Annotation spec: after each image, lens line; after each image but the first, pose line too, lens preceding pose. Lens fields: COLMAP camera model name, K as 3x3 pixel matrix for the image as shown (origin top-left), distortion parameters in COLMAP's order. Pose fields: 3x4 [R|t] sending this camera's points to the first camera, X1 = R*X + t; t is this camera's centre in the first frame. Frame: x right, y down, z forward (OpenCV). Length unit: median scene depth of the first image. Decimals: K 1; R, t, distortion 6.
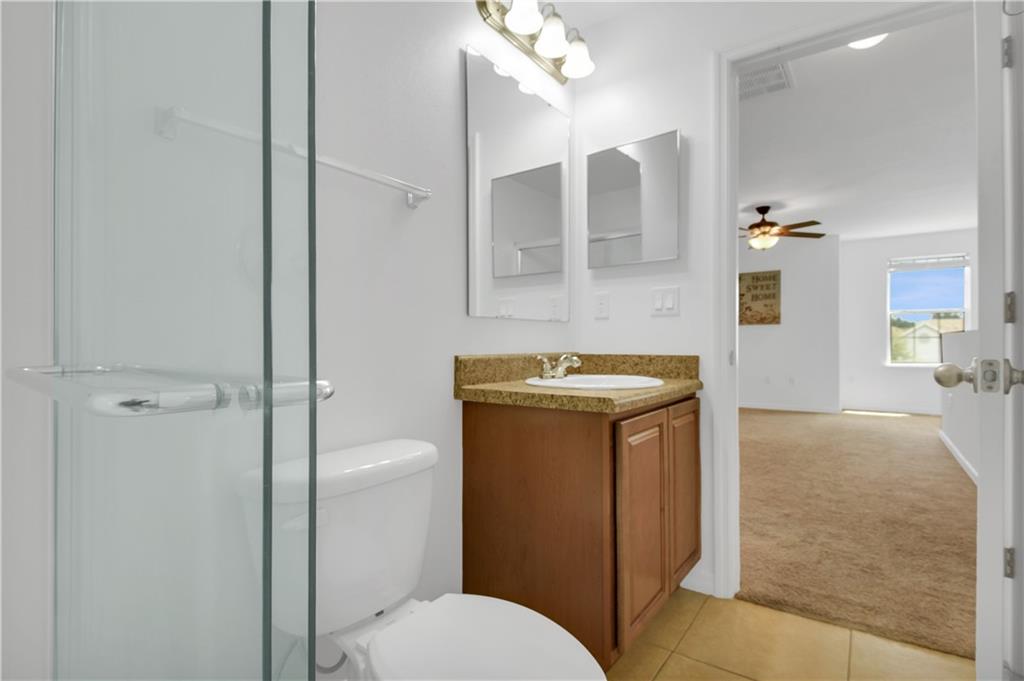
lens RADIAL K [[476.1, 0, 512.0], [0, 476.1, 340.5], [0, 0, 1]] dist [-0.021886, -0.012199]
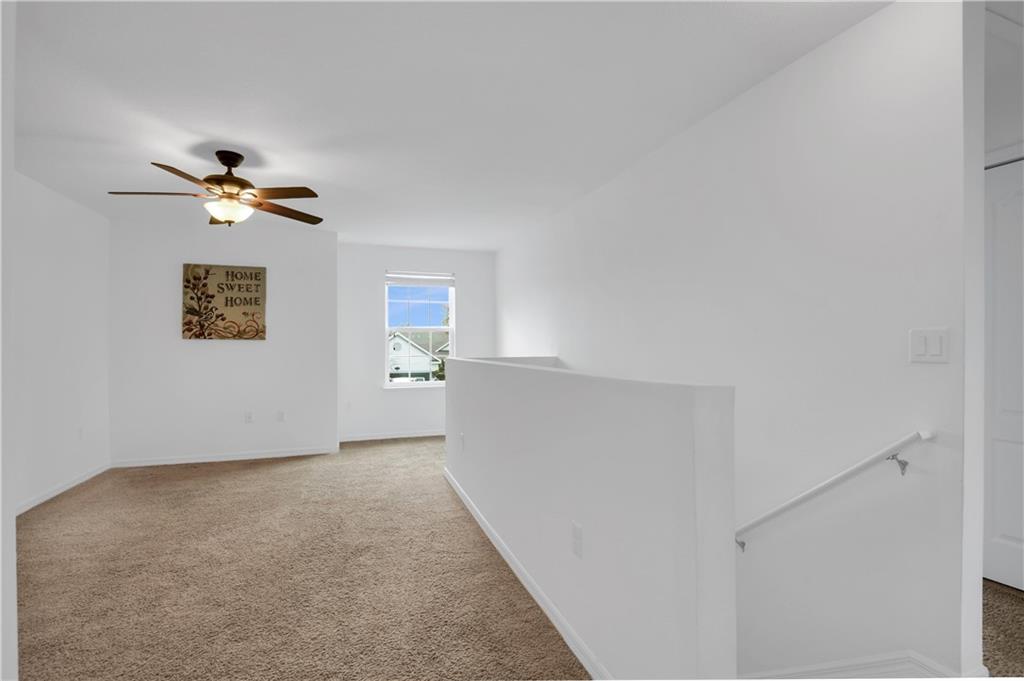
lens RADIAL K [[480.3, 0, 507.9], [0, 480.3, 343.8], [0, 0, 1]] dist [0.000468, -0.023440]
pose [[0.573884, -0.000036, 0.818937, 0.172674], [0.003121, 0.999993, -0.002143, -0.026126], [-0.818931, 0.003786, 0.573880, 0.260586]]
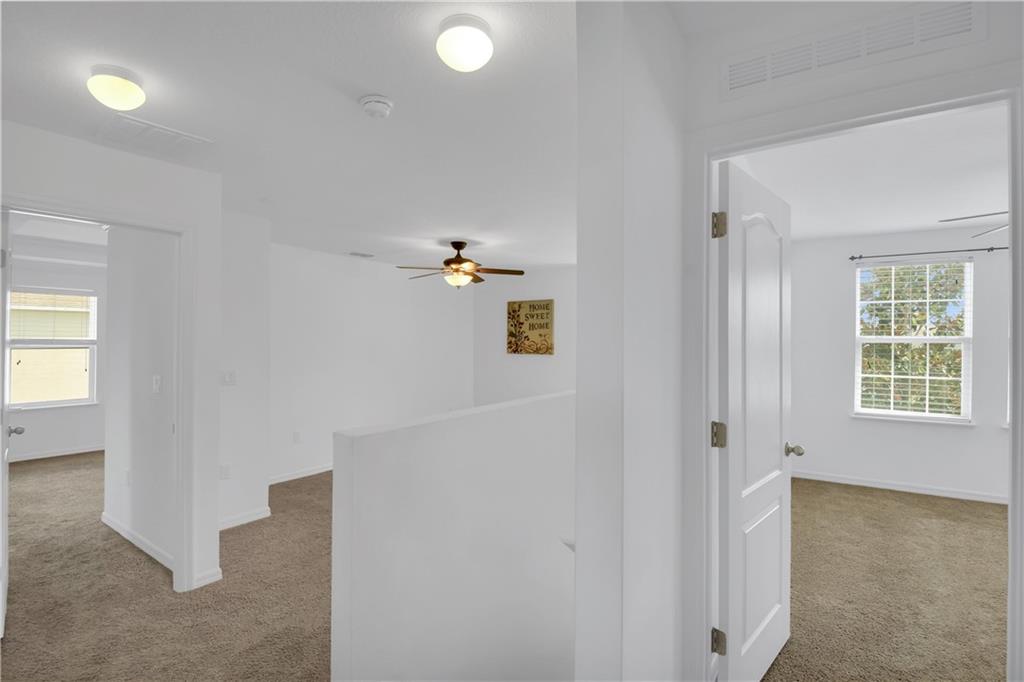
lens RADIAL K [[476.1, 0, 512.0], [0, 476.1, 341.0], [0, 0, 1]] dist [-0.021886, -0.012199]
pose [[0.998734, -0.000633, 0.050309, 0.435668], [0.000667, 1.000000, -0.000652, -0.062685], [-0.050308, 0.000685, 0.998734, 0.035308]]
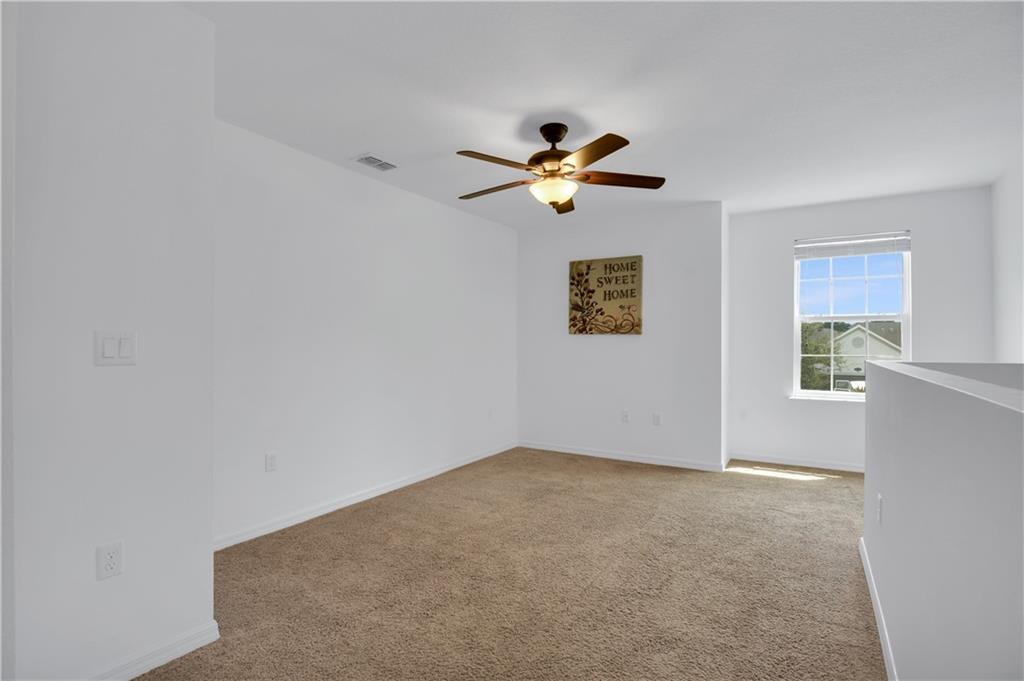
lens RADIAL K [[480.3, 0, 507.9], [0, 480.3, 343.8], [0, 0, 1]] dist [0.000468, -0.023440]
pose [[0.996111, -0.001519, 0.088090, 0.316677], [0.001051, 0.999985, 0.005362, -0.025480], [-0.088097, -0.005248, 0.996098, 0.329683]]
